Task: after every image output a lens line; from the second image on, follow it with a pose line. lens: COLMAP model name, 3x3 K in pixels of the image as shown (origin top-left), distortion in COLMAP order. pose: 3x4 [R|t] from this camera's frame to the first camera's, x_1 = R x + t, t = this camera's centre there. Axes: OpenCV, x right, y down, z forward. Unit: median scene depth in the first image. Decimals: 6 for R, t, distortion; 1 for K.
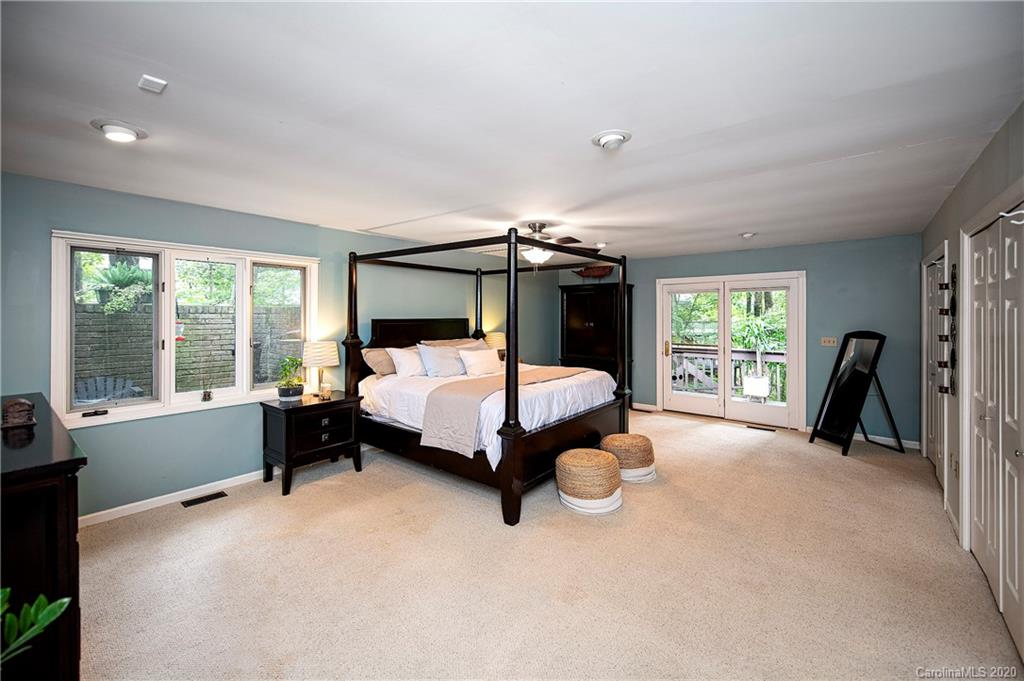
lens RADIAL K [[427.3, 0, 512.8], [0, 427.3, 303.0], [0, 0, 1]] dist [0.000910, 0.000008]
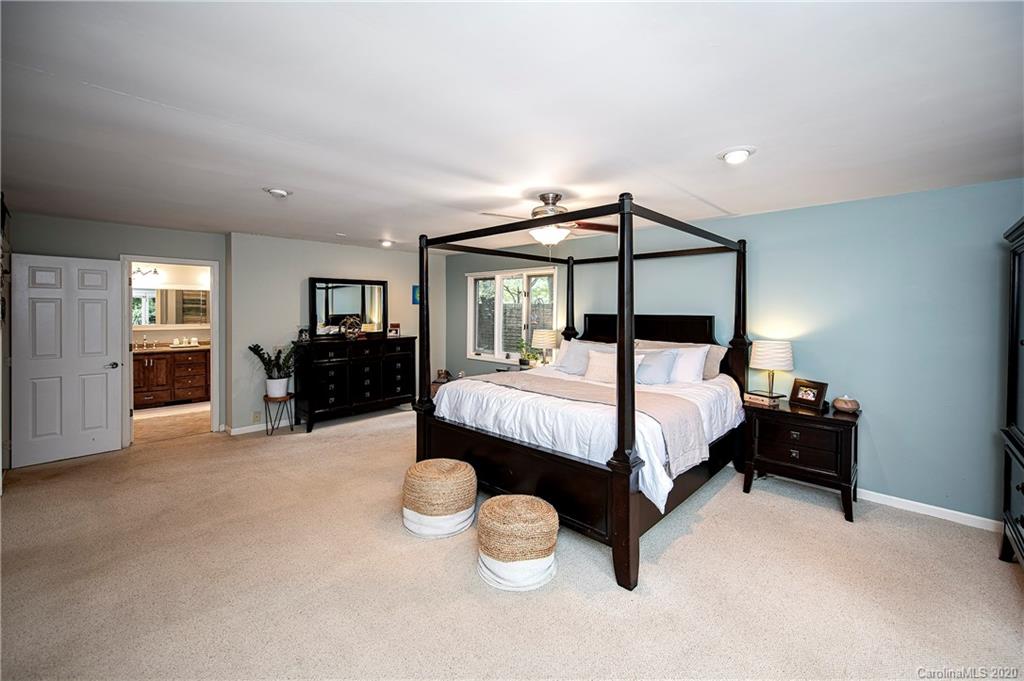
lens RADIAL K [[427.3, 0, 512.8], [0, 427.3, 303.0], [0, 0, 1]] dist [0.000910, 0.000008]
pose [[-0.092253, -0.010429, -0.995681, 0.814071], [0.032434, 0.999383, -0.013473, 0.021304], [0.995207, -0.033537, -0.091858, 0.956685]]
